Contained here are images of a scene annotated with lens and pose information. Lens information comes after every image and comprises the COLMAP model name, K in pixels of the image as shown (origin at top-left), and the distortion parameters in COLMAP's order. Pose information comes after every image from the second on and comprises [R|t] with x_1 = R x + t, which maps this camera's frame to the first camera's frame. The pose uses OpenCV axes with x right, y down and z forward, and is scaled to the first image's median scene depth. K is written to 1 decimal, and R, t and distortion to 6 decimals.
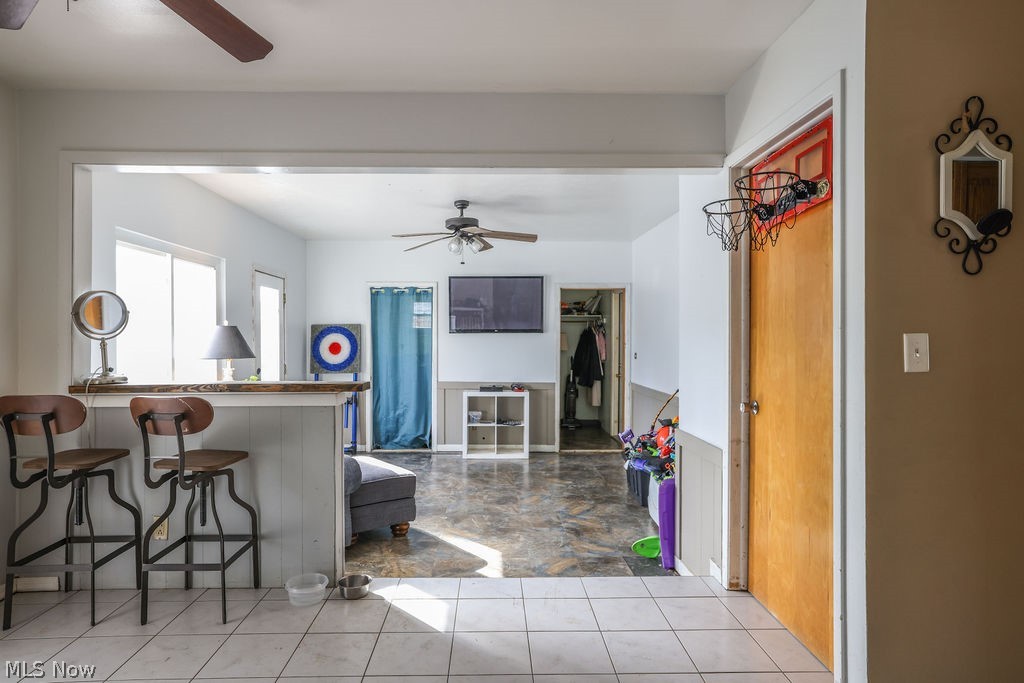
lens RADIAL K [[593.7, 0, 506.2], [0, 593.7, 339.7], [0, 0, 1]] dist [-0.004815, 0.000304]
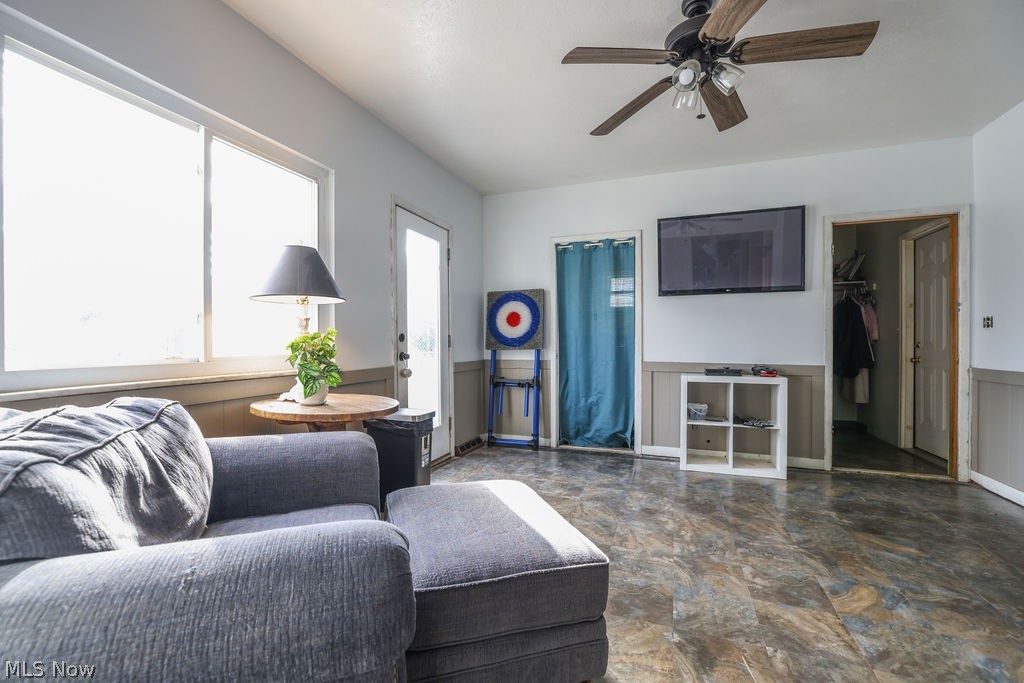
lens RADIAL K [[460.1, 0, 506.4], [0, 460.1, 341.9], [0, 0, 1]] dist [-0.011070, 0.002393]
pose [[0.926858, -0.003083, -0.375398, -0.057264], [0.002155, 0.999993, -0.002891, 0.047698], [0.375405, 0.001871, 0.926859, 0.399807]]
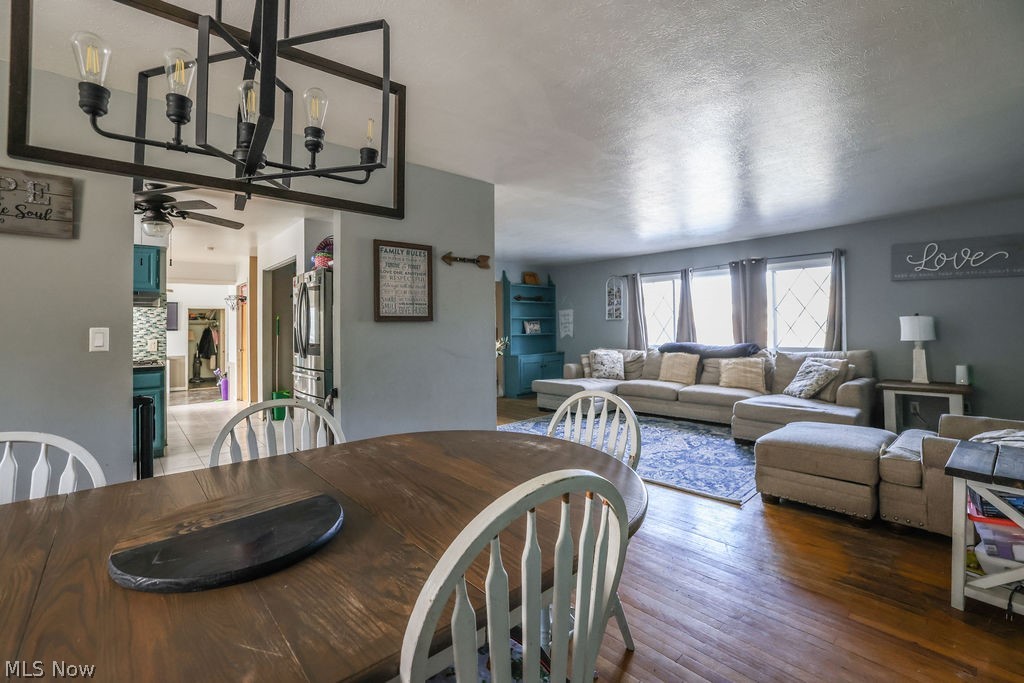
lens RADIAL K [[460.1, 0, 496.2], [0, 460.1, 320.3], [0, 0, 1]] dist [-0.011070, 0.002393]
pose [[0.789147, -0.001498, 0.614203, -0.039487], [0.017753, 0.999635, -0.020372, 0.004177], [-0.613948, 0.026980, 0.788885, -0.903427]]
